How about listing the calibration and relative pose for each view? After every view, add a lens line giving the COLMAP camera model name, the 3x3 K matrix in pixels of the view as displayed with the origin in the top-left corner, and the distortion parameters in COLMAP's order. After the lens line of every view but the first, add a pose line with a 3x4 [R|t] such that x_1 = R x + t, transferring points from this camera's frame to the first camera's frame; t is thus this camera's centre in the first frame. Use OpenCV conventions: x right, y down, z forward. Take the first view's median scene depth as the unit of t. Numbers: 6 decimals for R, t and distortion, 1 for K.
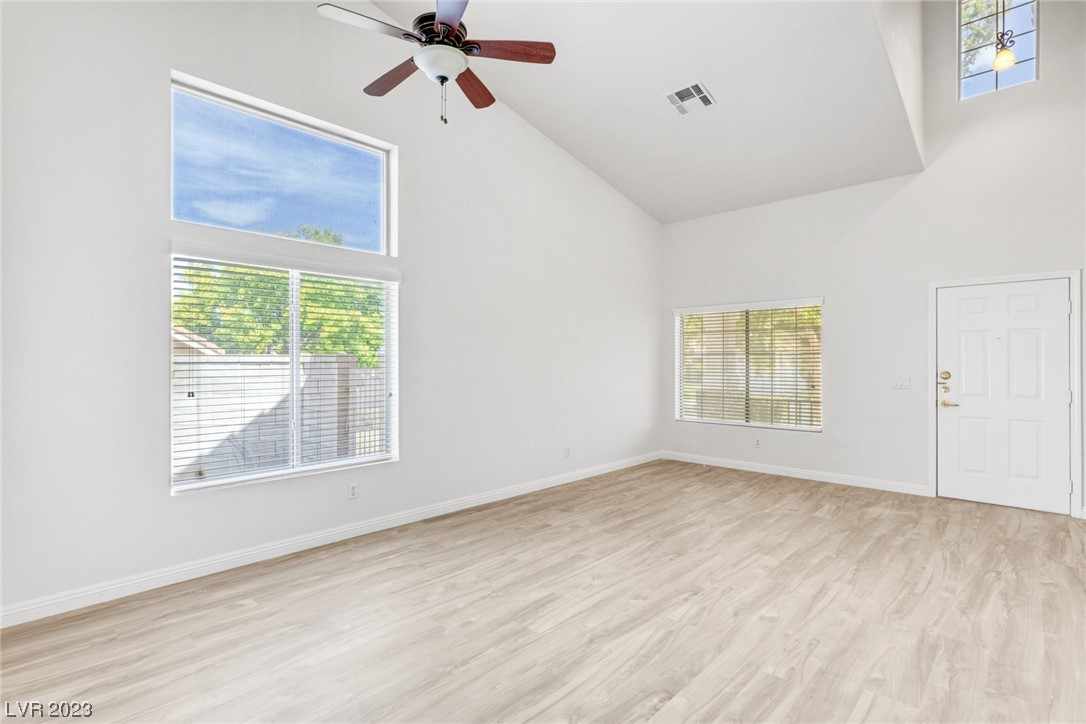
lens RADIAL K [[529.0, 0, 543.0], [0, 529.0, 362.0], [0, 0, 1]] dist [0.000062, 0.000159]
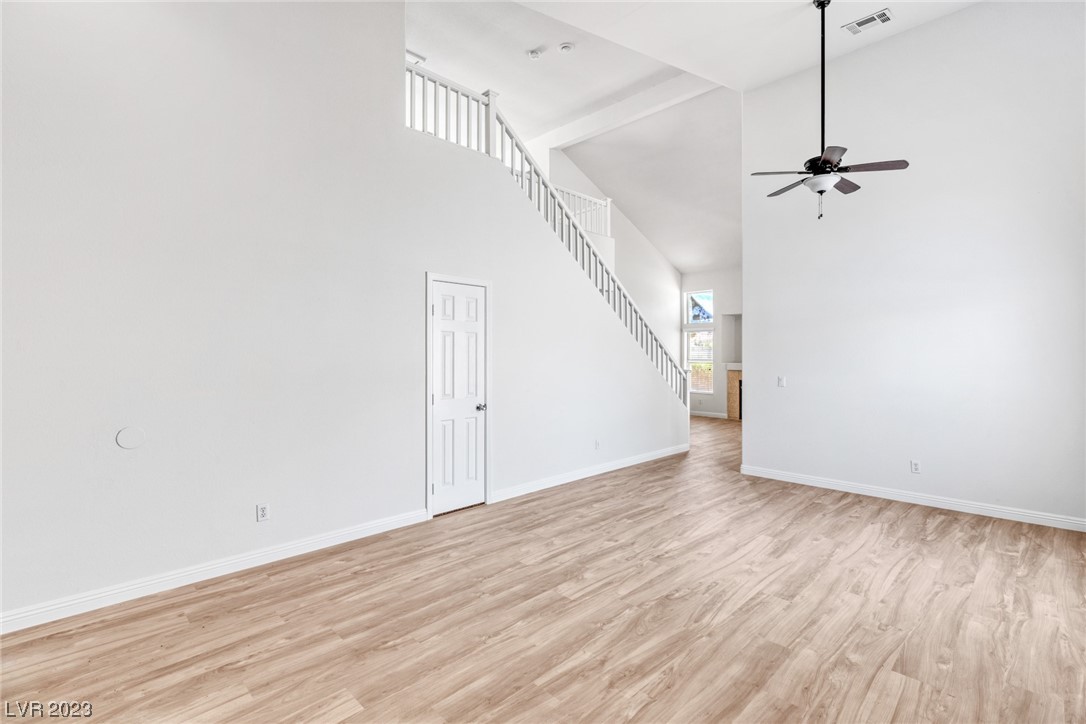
lens RADIAL K [[492.3, 0, 545.5], [0, 492.3, 352.1], [0, 0, 1]] dist [0.003001, -0.000068]
pose [[-0.999266, -0.000287, 0.038301, 0.450763], [-0.000656, 0.999954, -0.009618, -0.020933], [-0.038297, -0.009636, -0.999220, 1.918777]]
